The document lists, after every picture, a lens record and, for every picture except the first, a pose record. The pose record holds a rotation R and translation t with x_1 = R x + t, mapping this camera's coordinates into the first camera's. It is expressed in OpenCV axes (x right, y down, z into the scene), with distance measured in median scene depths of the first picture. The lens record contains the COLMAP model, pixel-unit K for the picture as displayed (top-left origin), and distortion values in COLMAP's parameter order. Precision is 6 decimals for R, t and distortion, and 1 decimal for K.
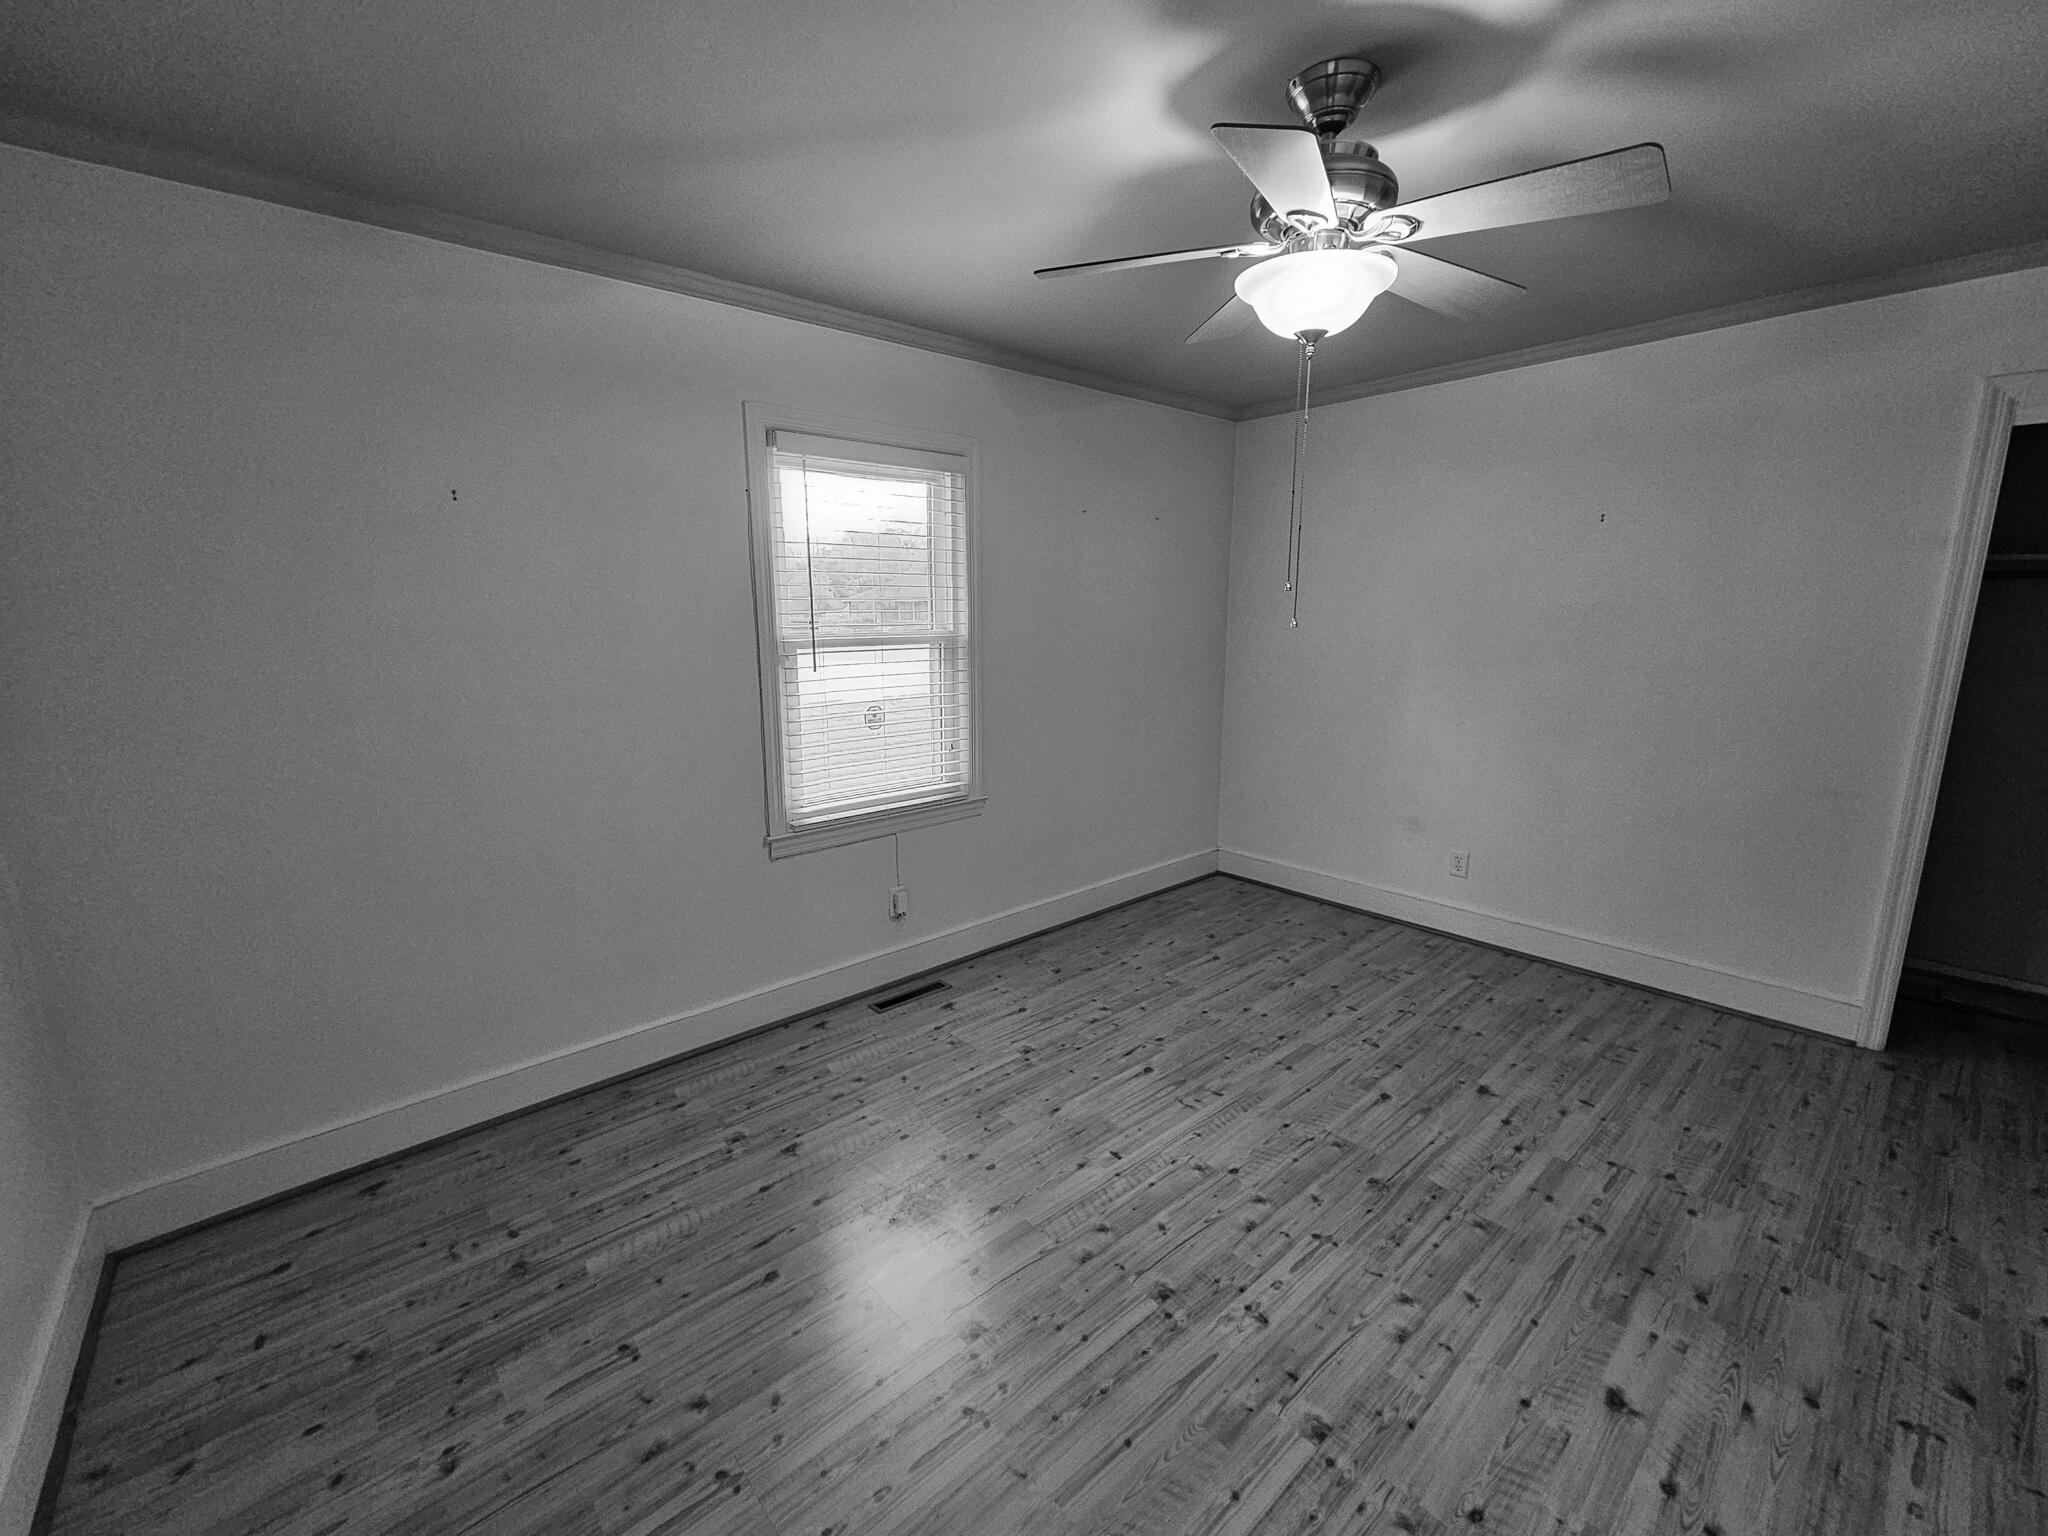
lens RADIAL K [[847.3, 0, 1016.7], [0, 847.3, 762.9], [0, 0, 1]] dist [0.001365, 0.000486]
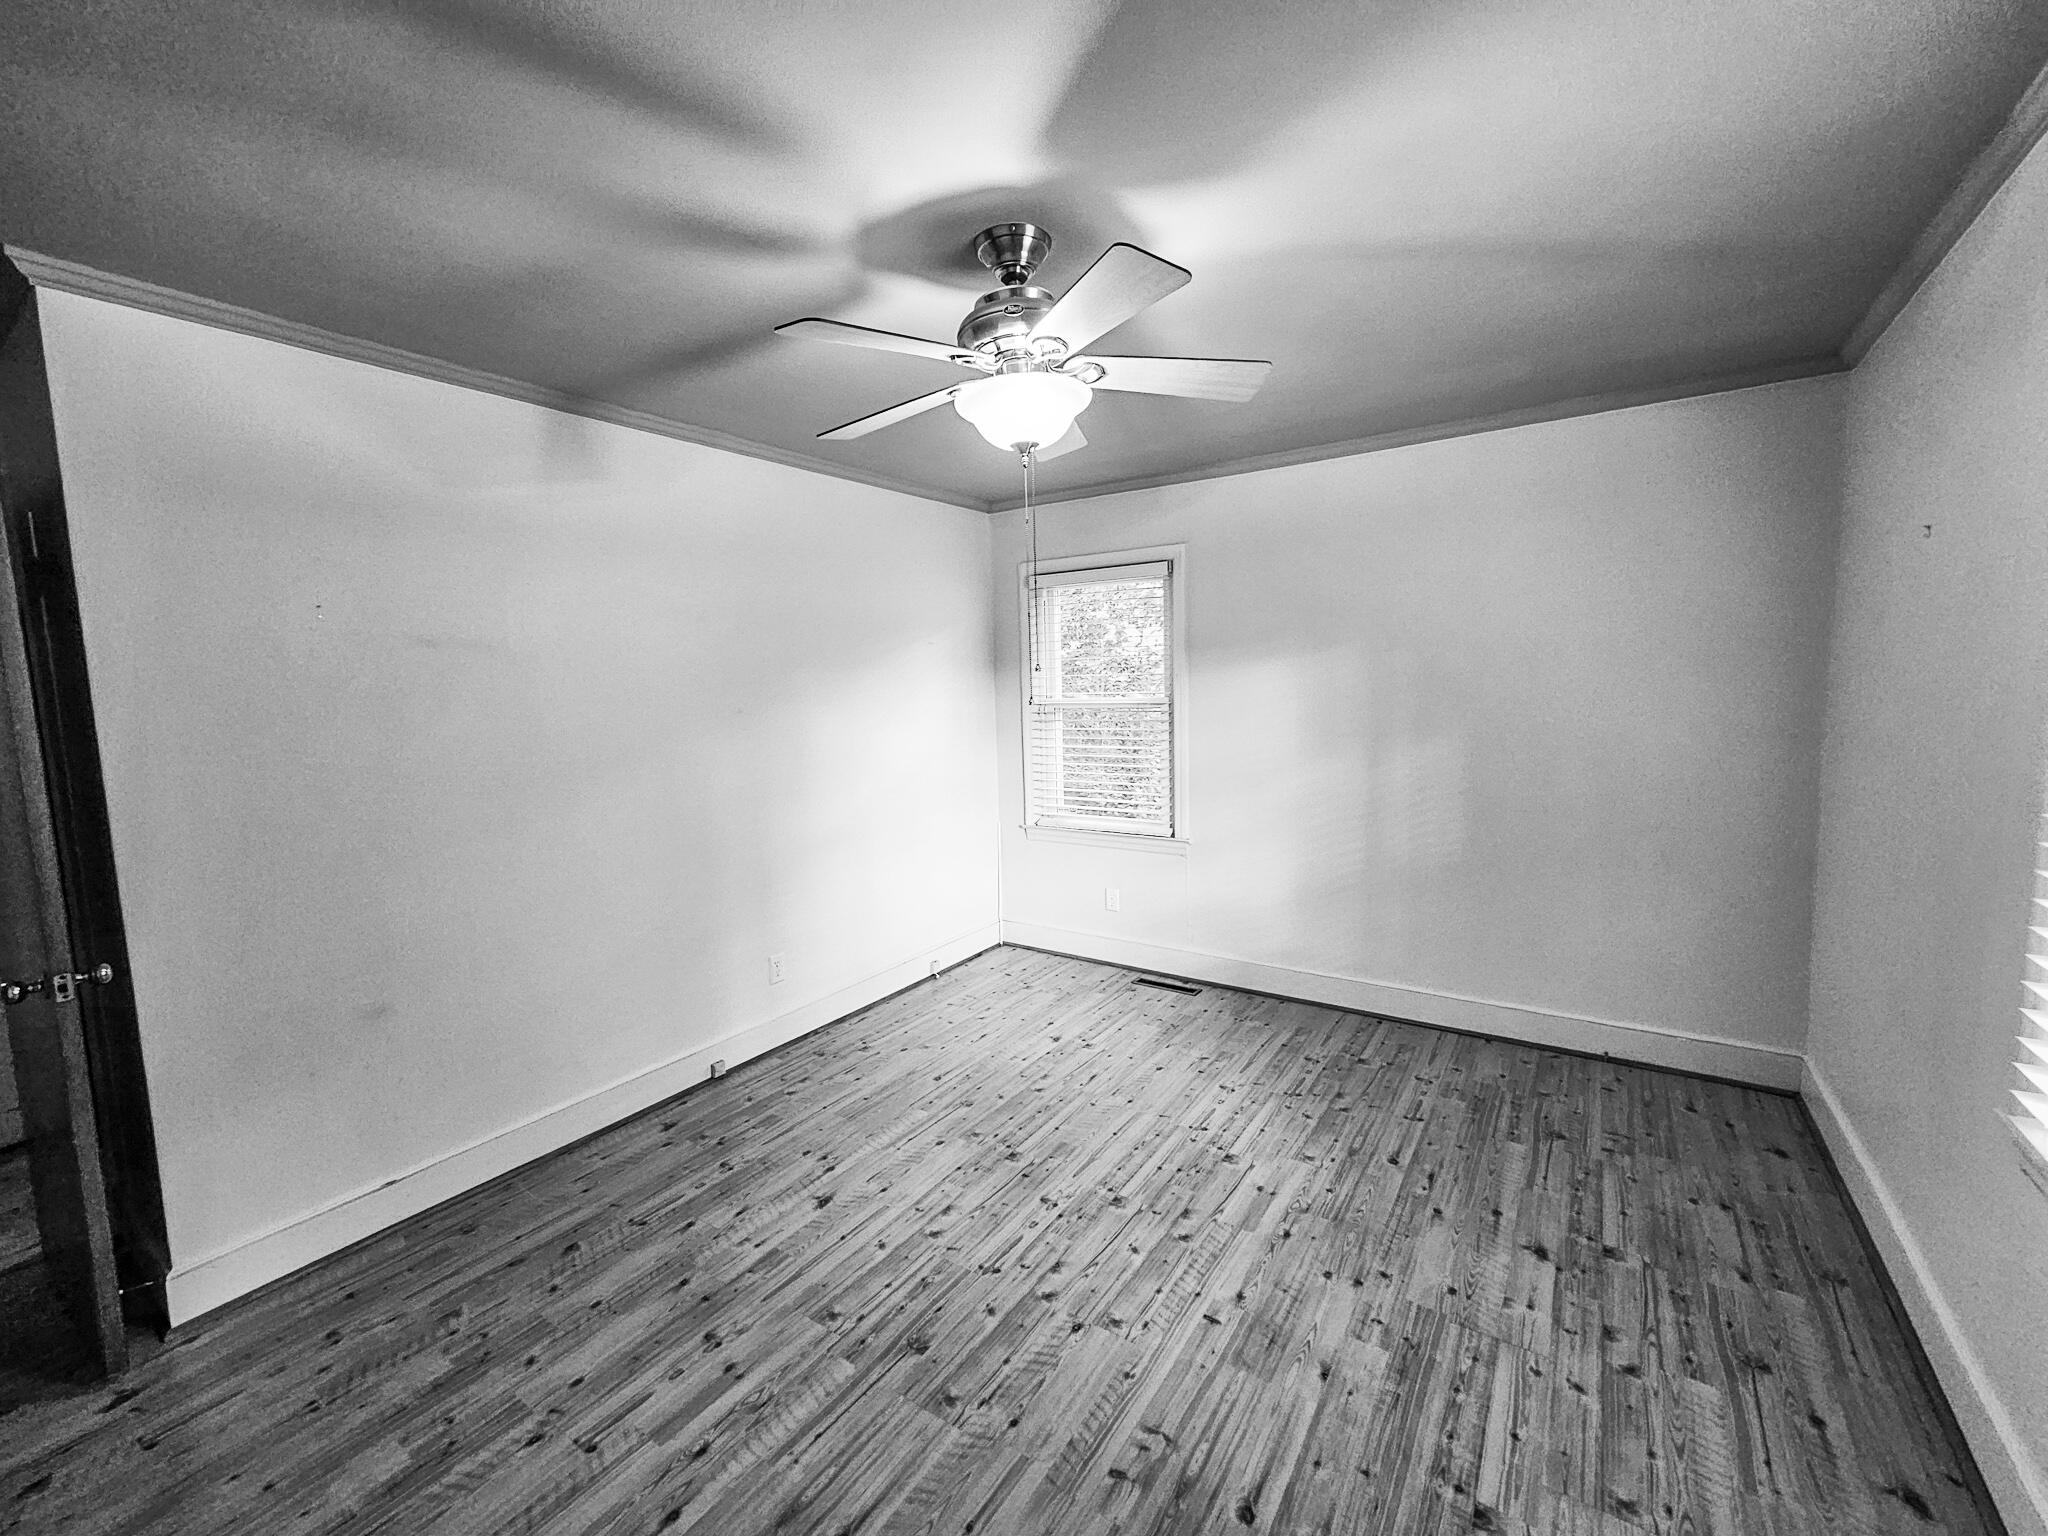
lens RADIAL K [[844.3, 0, 1019.4], [0, 844.3, 766.7], [0, 0, 1]] dist [0.001371, 0.001183]
pose [[-0.967451, 0.058857, -0.246119, 0.490399], [-0.011870, 0.960953, 0.276459, -0.306810], [0.252781, 0.270381, -0.928976, 1.626181]]
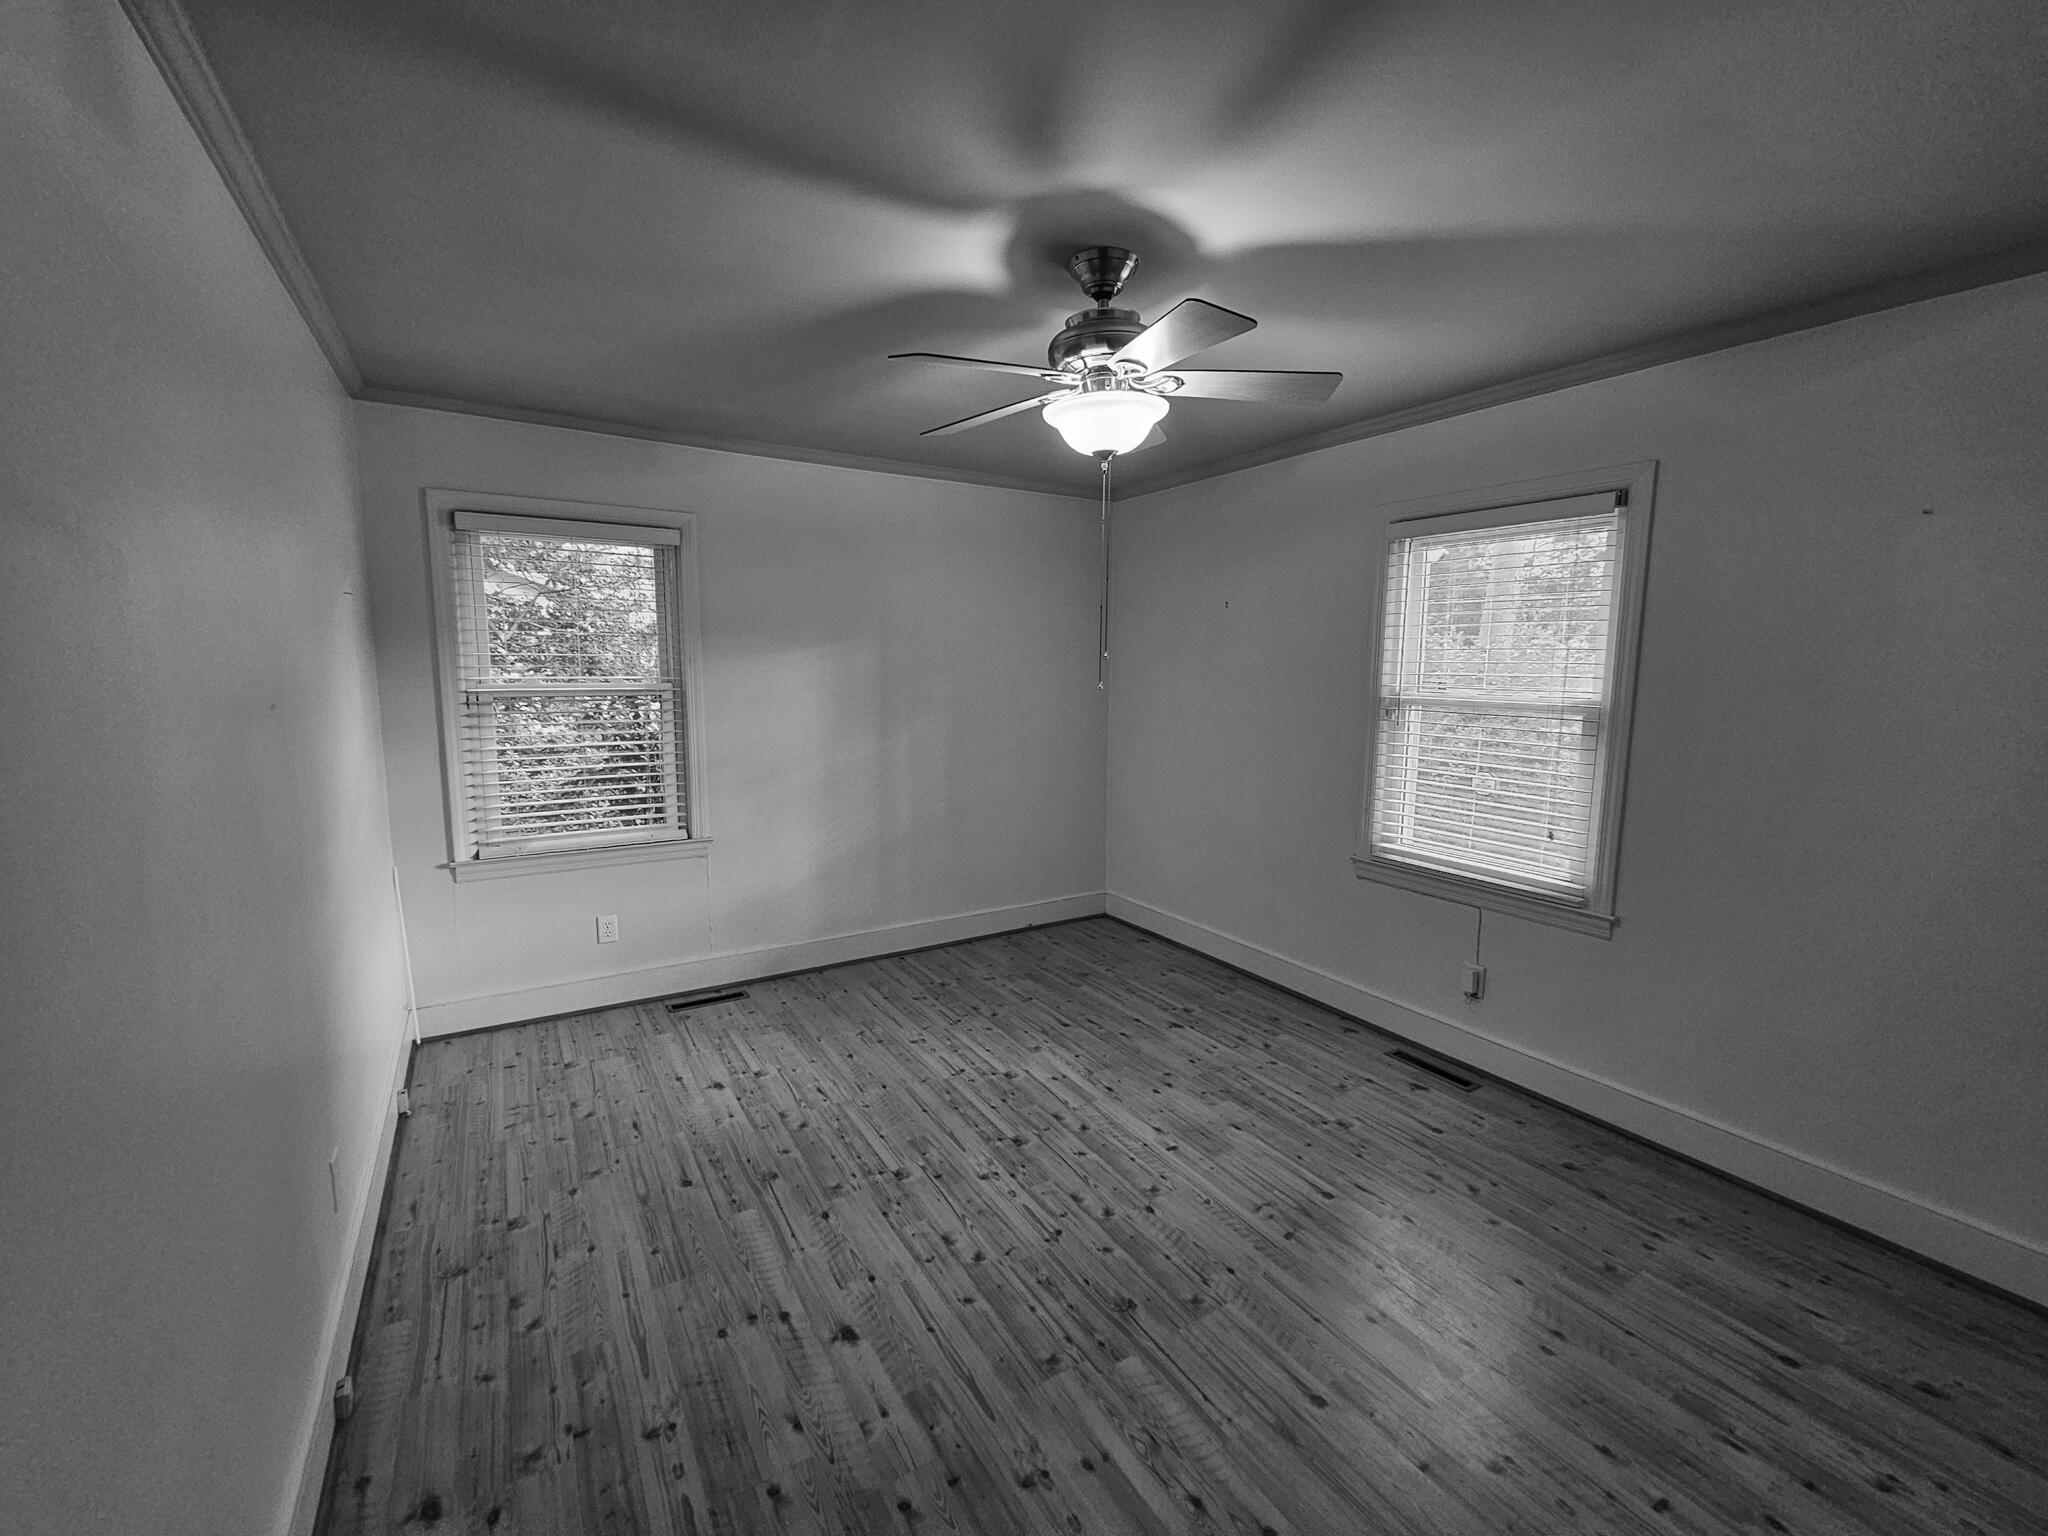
lens RADIAL K [[842.0, 0, 1020.3], [0, 842.0, 761.9], [0, 0, 1]] dist [0.001805, 0.000302]
pose [[-0.159900, 0.123870, -0.979331, 1.218747], [-0.187649, 0.970191, 0.153352, -0.177800], [0.969134, 0.208291, -0.131889, 0.864619]]
